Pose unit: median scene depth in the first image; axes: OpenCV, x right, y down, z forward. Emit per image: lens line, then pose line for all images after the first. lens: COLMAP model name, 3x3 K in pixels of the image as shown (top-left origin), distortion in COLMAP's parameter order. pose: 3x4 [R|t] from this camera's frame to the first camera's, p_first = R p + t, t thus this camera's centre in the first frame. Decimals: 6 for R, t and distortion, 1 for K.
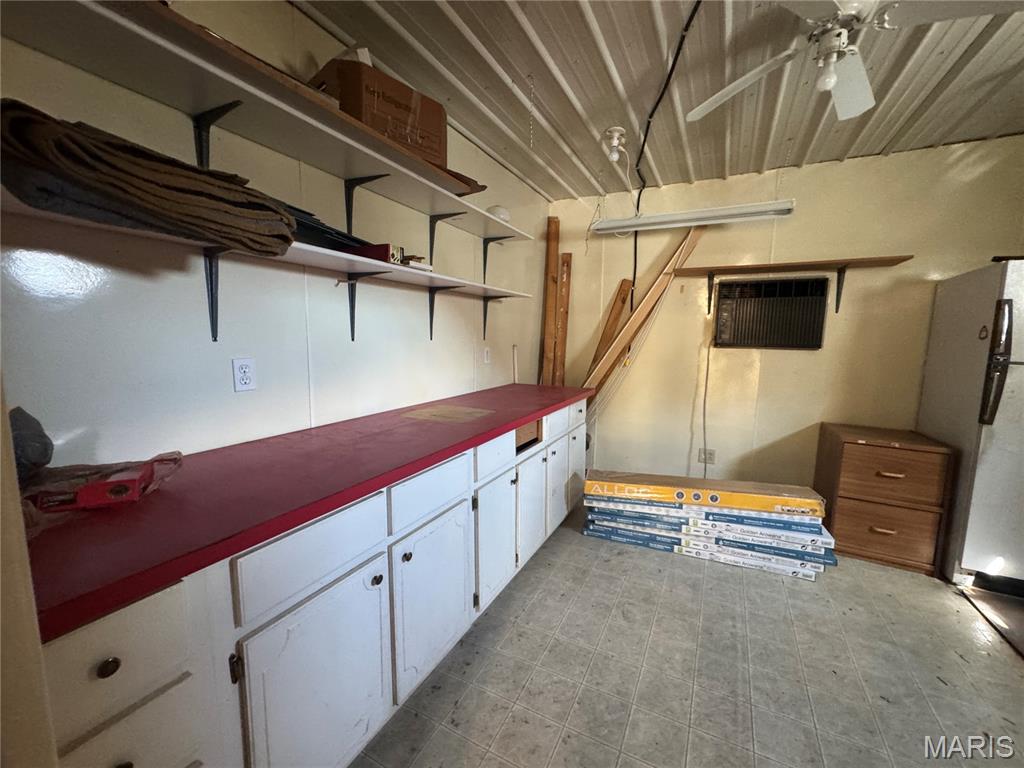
lens RADIAL K [[406.2, 0, 512.0], [0, 406.2, 384.0], [0, 0, 1]] dist [-0.002474, -0.000011]
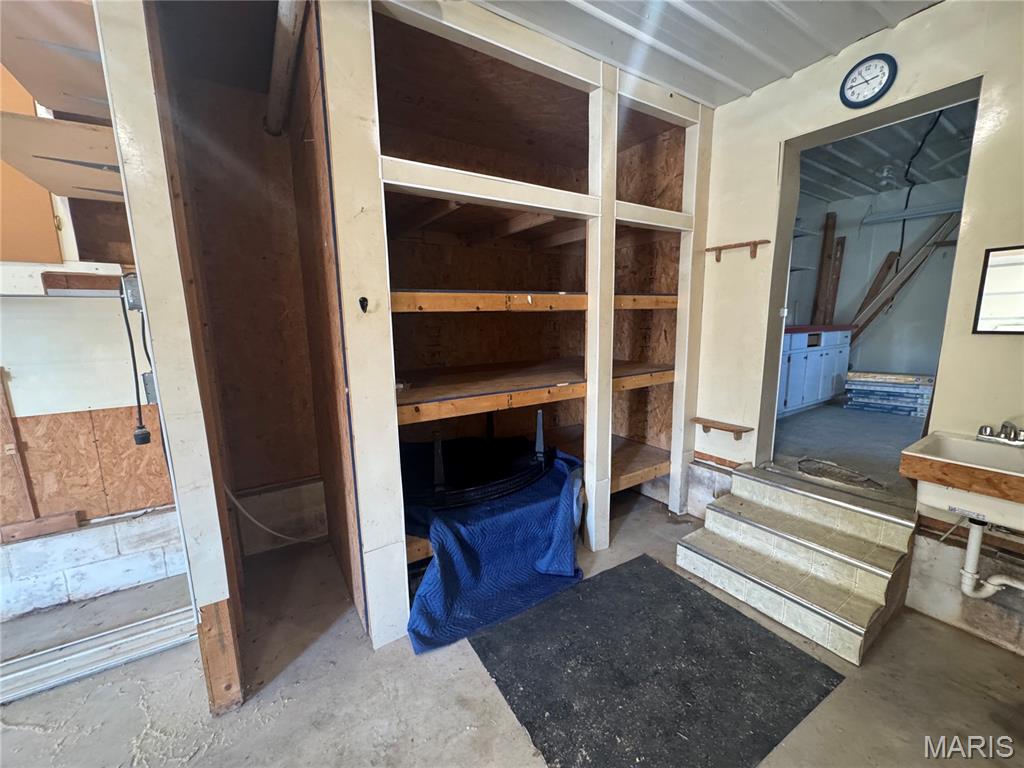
lens RADIAL K [[406.2, 0, 512.0], [0, 406.2, 384.0], [0, 0, 1]] dist [-0.002474, -0.000011]
pose [[0.870656, 0.056336, -0.488655, -0.230641], [-0.037546, 0.998133, 0.048175, 0.265212], [0.490457, -0.023597, 0.871146, -1.284756]]
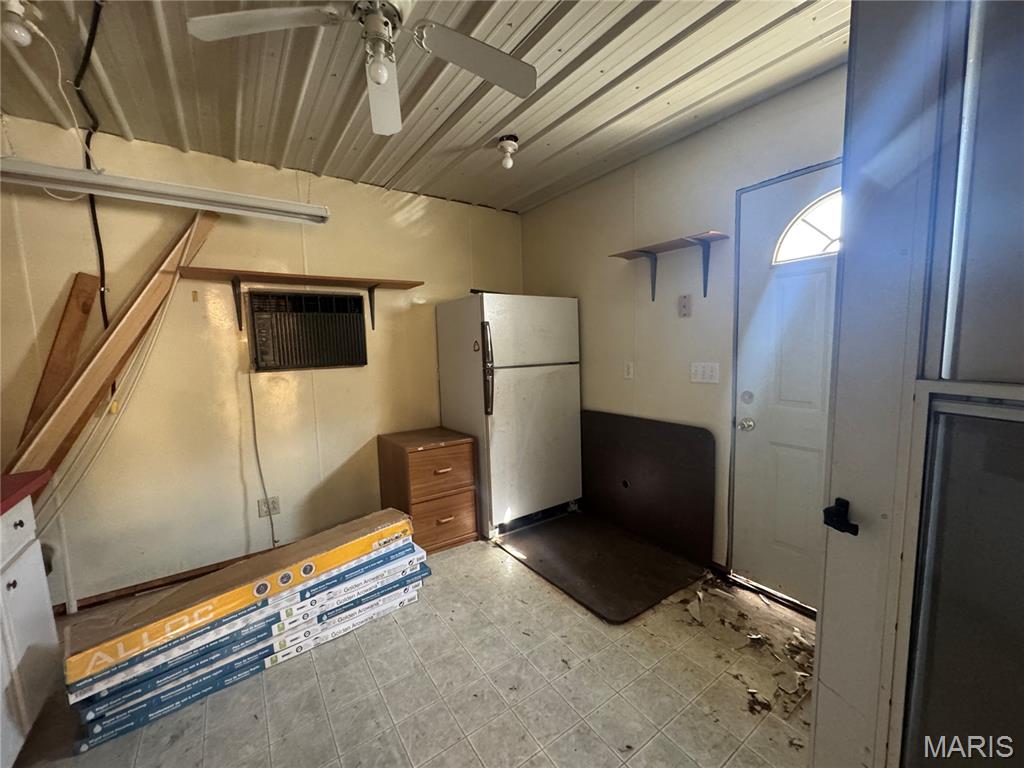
lens RADIAL K [[406.2, 0, 512.0], [0, 406.2, 384.0], [0, 0, 1]] dist [-0.002474, -0.000011]
pose [[0.462038, -0.118310, 0.878933, 0.035539], [0.141634, 0.988185, 0.058562, -0.056357], [-0.875477, 0.097429, 0.473336, 0.242681]]
